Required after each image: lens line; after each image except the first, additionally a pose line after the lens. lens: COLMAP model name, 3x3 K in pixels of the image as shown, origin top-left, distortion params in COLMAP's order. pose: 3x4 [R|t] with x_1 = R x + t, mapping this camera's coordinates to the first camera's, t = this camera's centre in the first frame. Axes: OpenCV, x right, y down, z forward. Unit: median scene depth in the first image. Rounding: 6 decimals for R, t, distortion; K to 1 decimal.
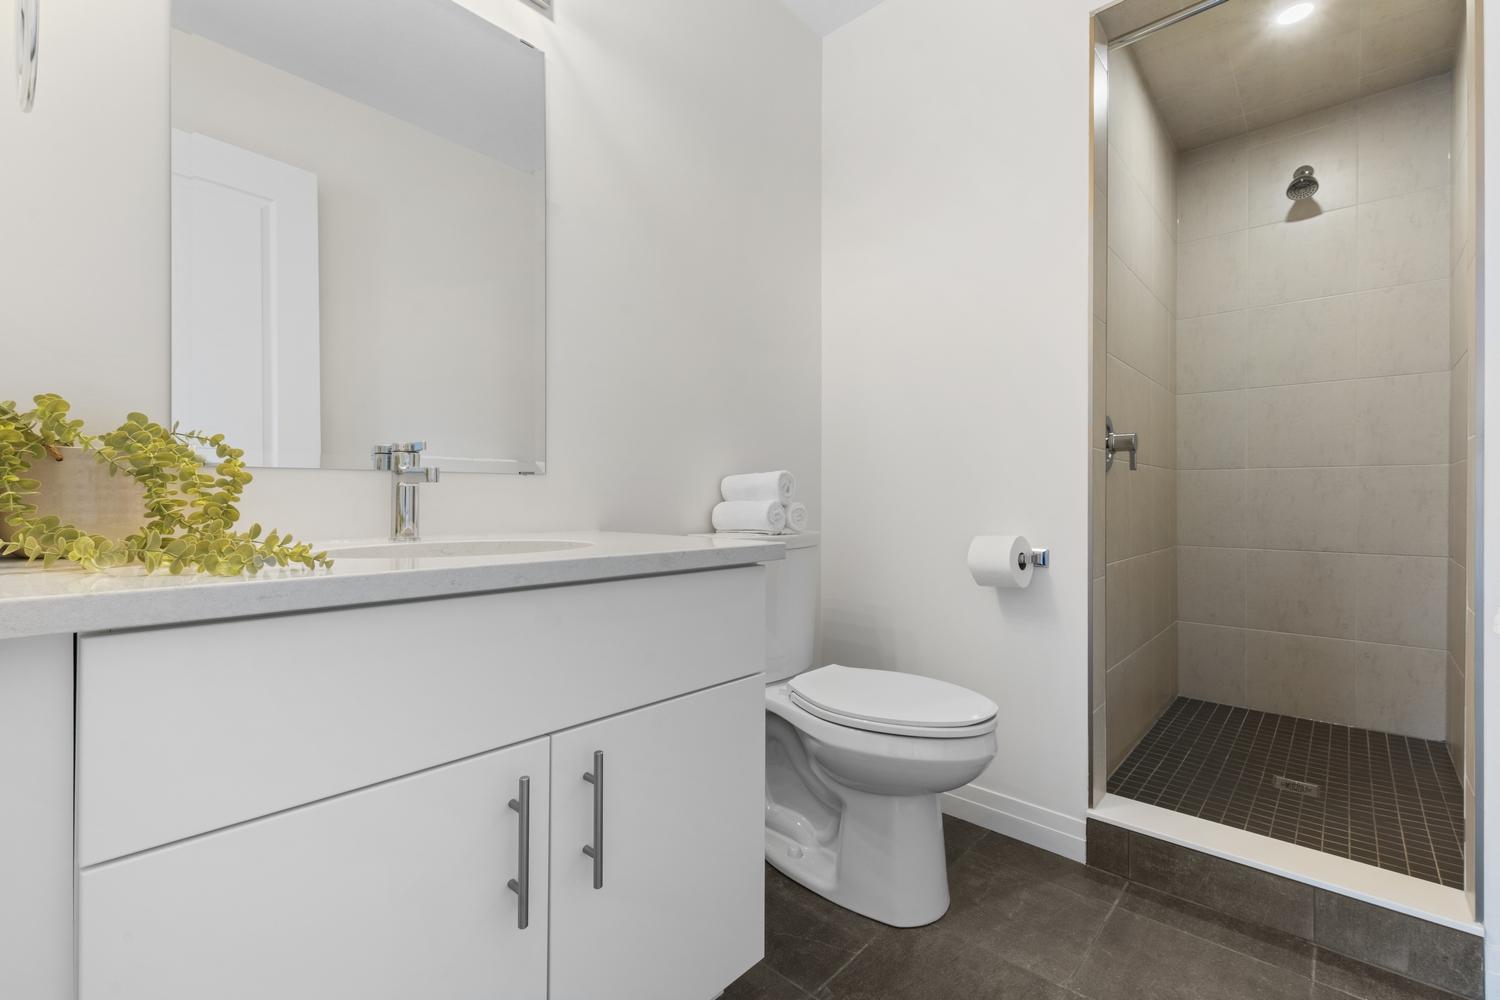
lens RADIAL K [[656.4, 0, 747.1], [0, 656.4, 497.9], [0, 0, 1]] dist [0.005323, -0.002196]
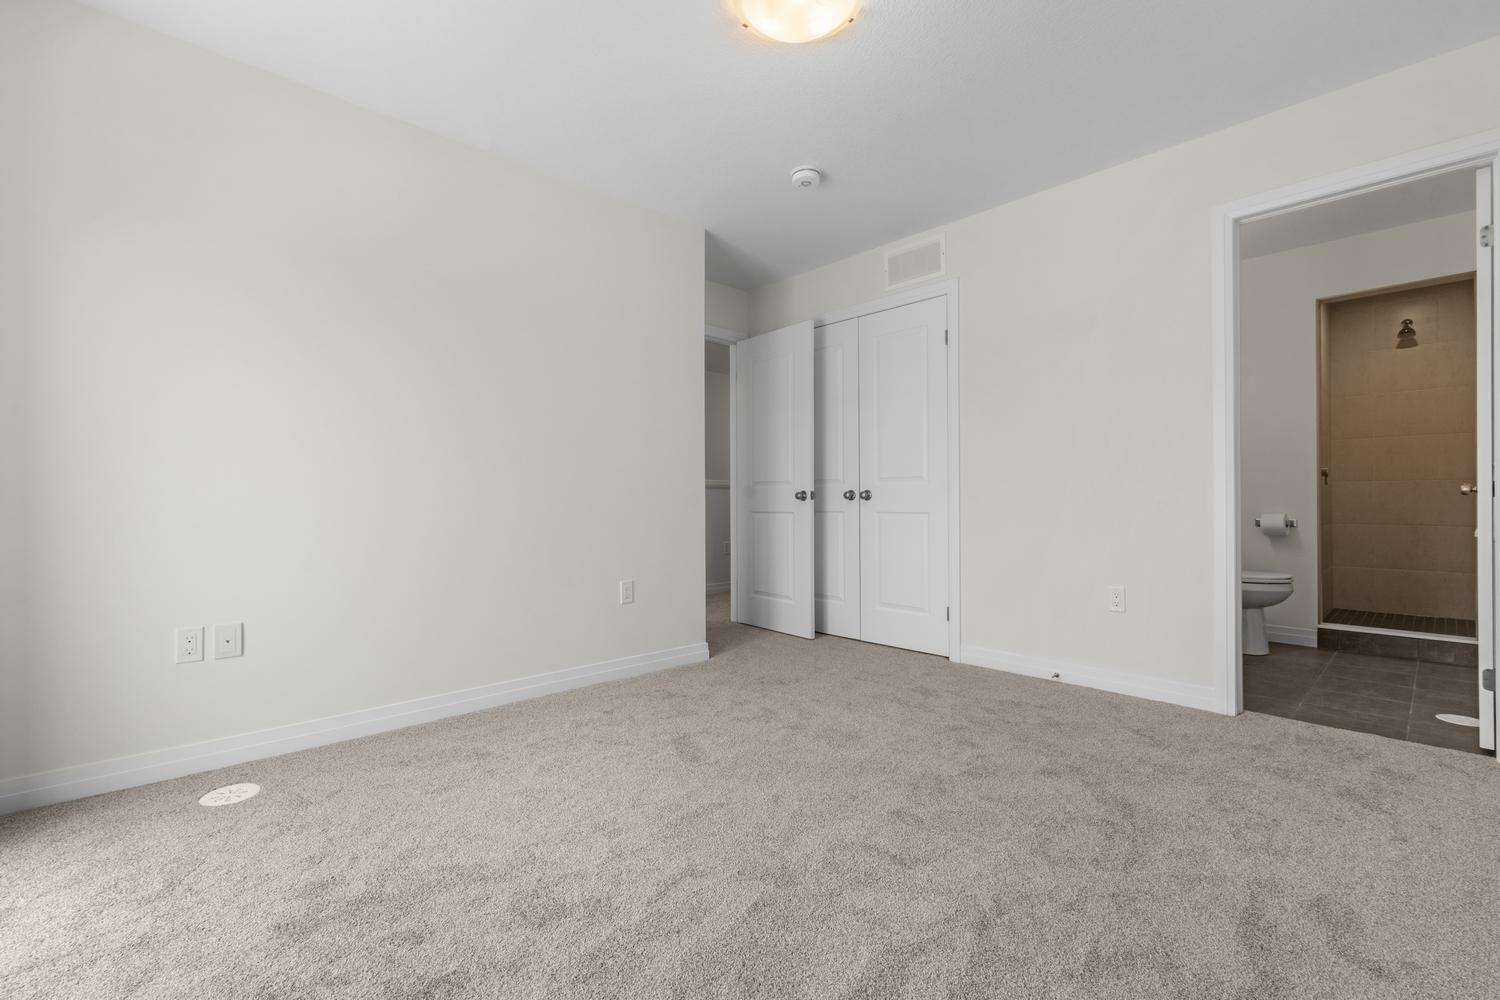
lens RADIAL K [[656.4, 0, 752.9], [0, 656.4, 501.1], [0, 0, 1]] dist [0.005323, -0.002196]
pose [[0.997447, -0.007190, -0.071054, -1.318298], [0.007212, 0.999974, 0.000053, -0.002212], [0.071052, -0.000565, 0.997472, -1.496554]]
